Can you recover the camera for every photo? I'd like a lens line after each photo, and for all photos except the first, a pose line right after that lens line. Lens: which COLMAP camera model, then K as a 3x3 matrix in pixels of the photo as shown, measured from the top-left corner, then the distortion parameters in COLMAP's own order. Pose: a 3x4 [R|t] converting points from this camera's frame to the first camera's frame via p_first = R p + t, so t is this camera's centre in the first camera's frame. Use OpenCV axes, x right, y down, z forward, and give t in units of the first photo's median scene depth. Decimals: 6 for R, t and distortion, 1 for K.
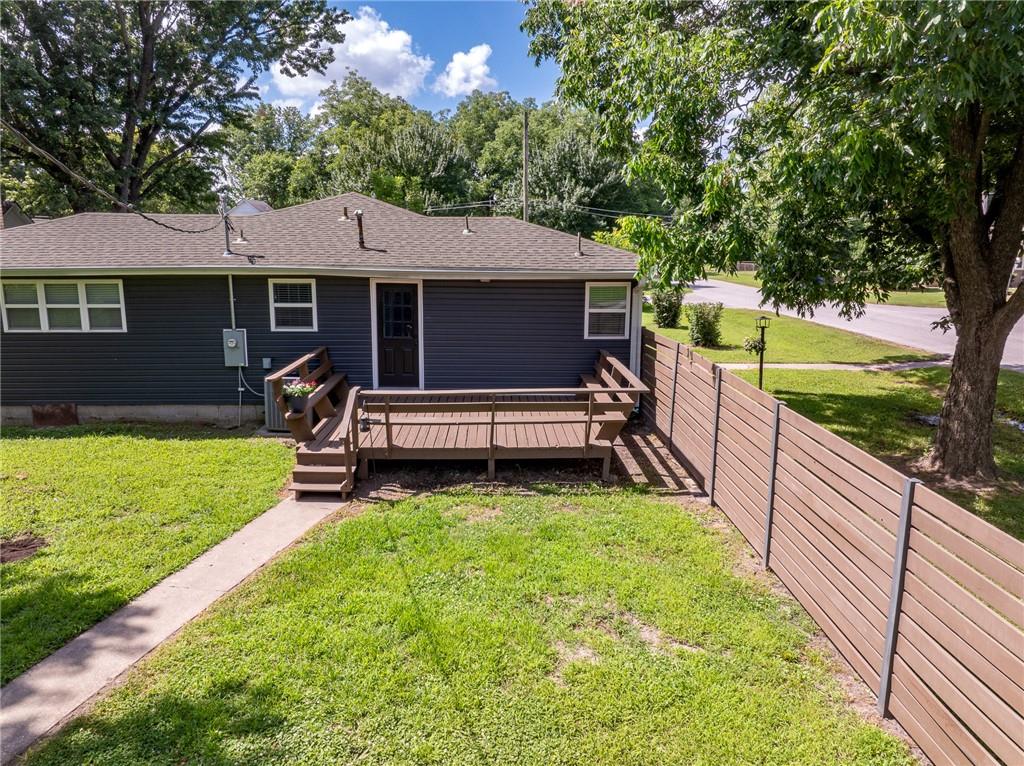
lens RADIAL K [[730.0, 0, 512.0], [0, 730.0, 383.0], [0, 0, 1]] dist [-0.044112, 0.004430]
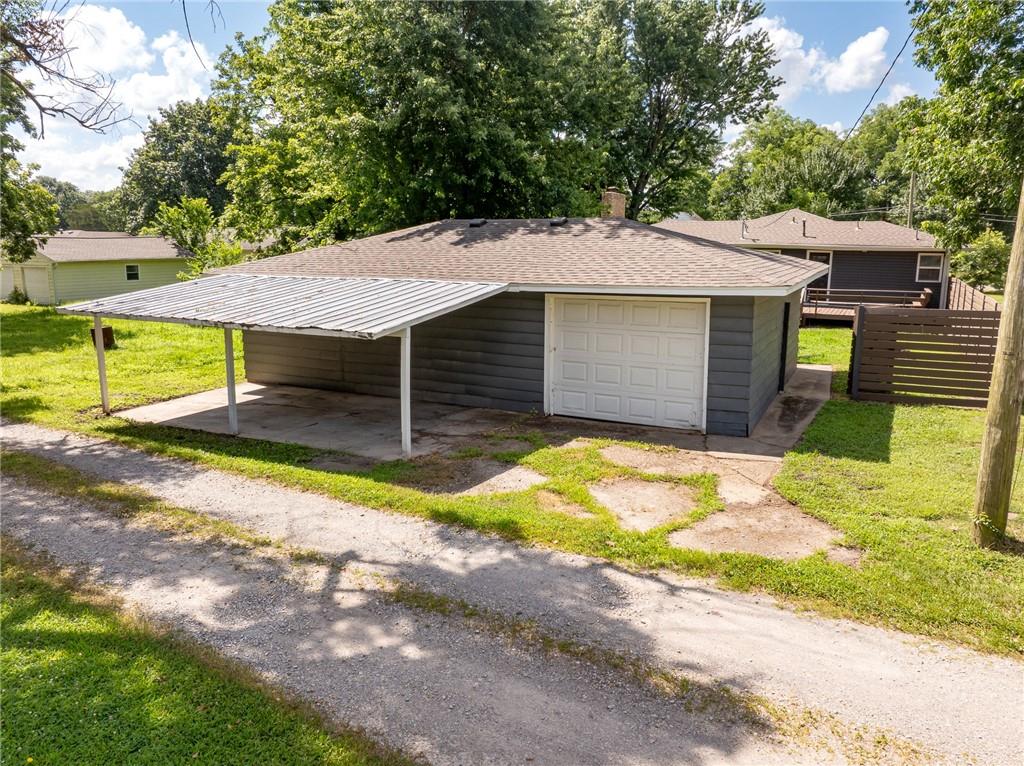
lens RADIAL K [[730.0, 0, 512.0], [0, 730.0, 383.0], [0, 0, 1]] dist [-0.044112, 0.004430]
pose [[0.875186, 0.089115, -0.475509, 0.025125], [-0.091618, 0.995632, 0.017966, 0.076429], [0.475033, 0.027841, 0.879527, -0.340390]]
